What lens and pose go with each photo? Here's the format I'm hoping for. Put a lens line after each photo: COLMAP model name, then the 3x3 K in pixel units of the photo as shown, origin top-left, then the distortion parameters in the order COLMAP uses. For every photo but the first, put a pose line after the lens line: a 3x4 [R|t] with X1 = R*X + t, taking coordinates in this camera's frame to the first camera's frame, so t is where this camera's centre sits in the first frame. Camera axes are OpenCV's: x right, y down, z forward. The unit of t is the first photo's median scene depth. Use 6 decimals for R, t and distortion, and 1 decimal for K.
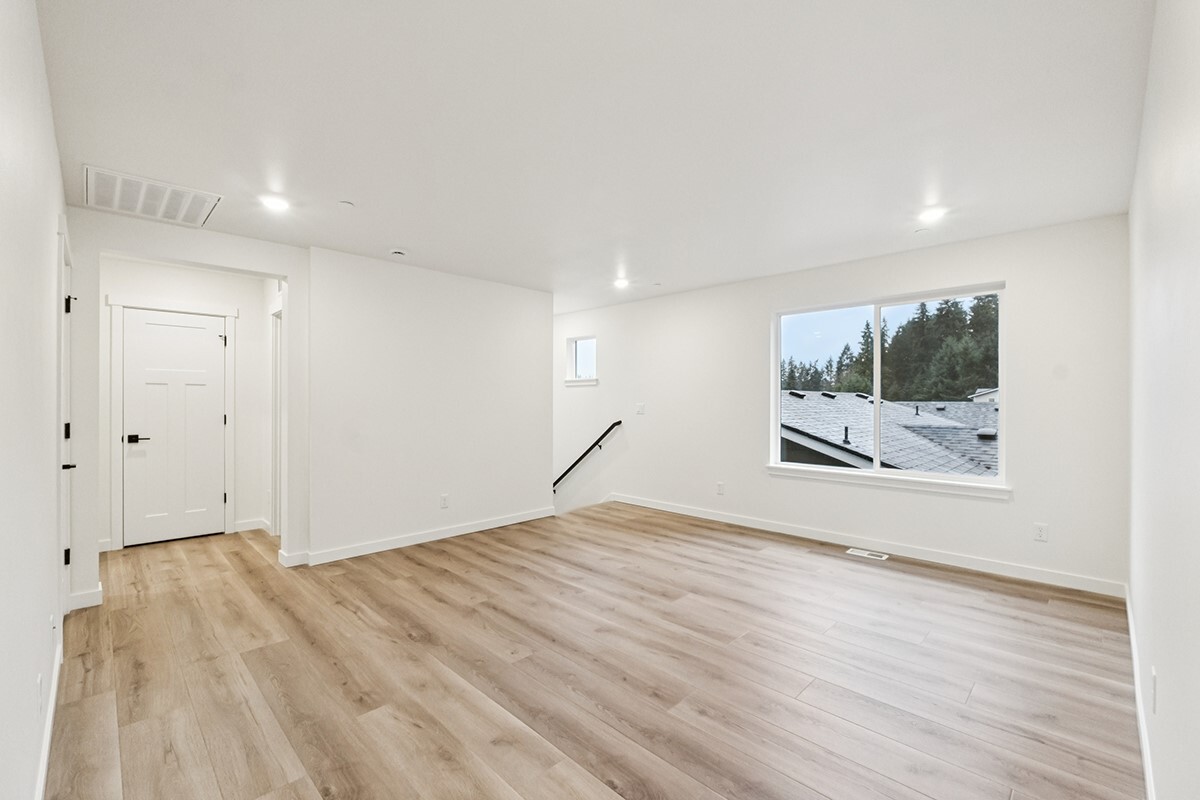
lens RADIAL K [[505.3, 0, 600.0], [0, 505.3, 400.0], [0, 0, 1]] dist [0.000357, 0.000080]
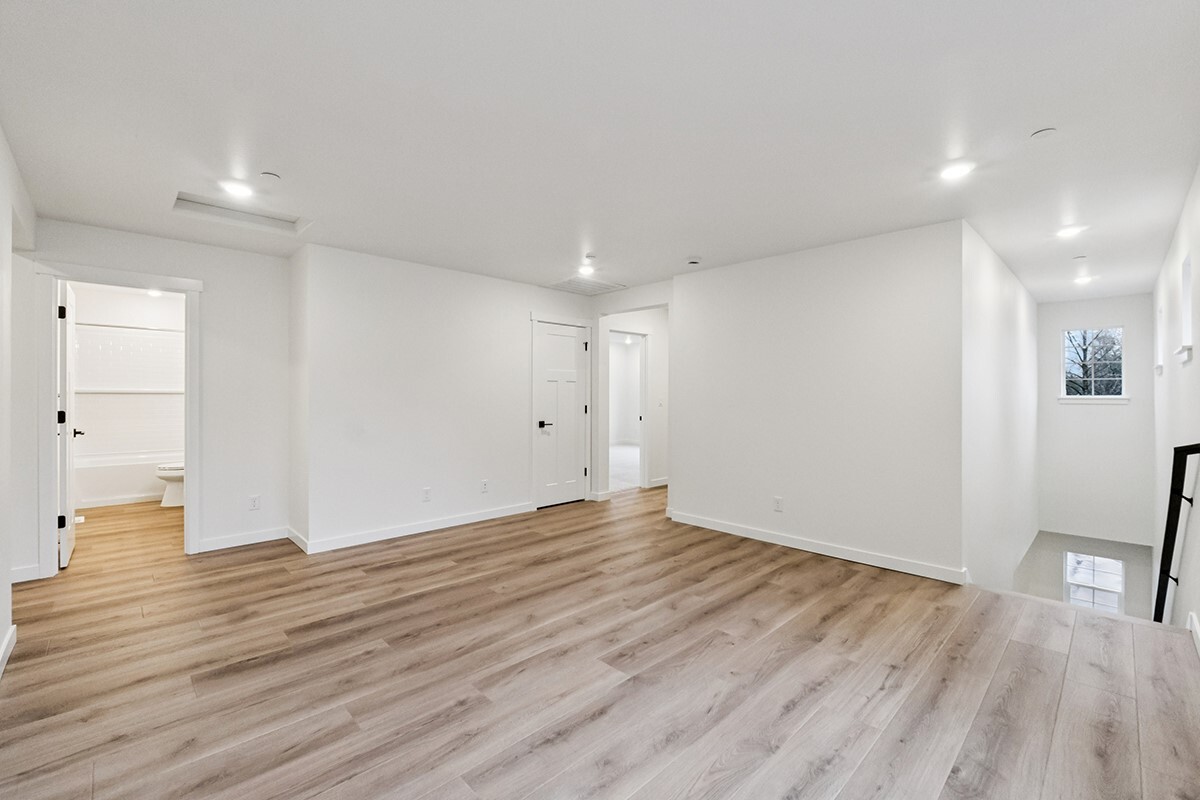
lens RADIAL K [[498.4, 0, 598.7], [0, 498.4, 394.6], [0, 0, 1]] dist [-0.010586, 0.000200]
pose [[-0.005405, 0.001756, -0.999984, 0.803037], [-0.001133, 0.999998, 0.001762, -0.001378], [0.999985, 0.001142, -0.005403, 0.902835]]
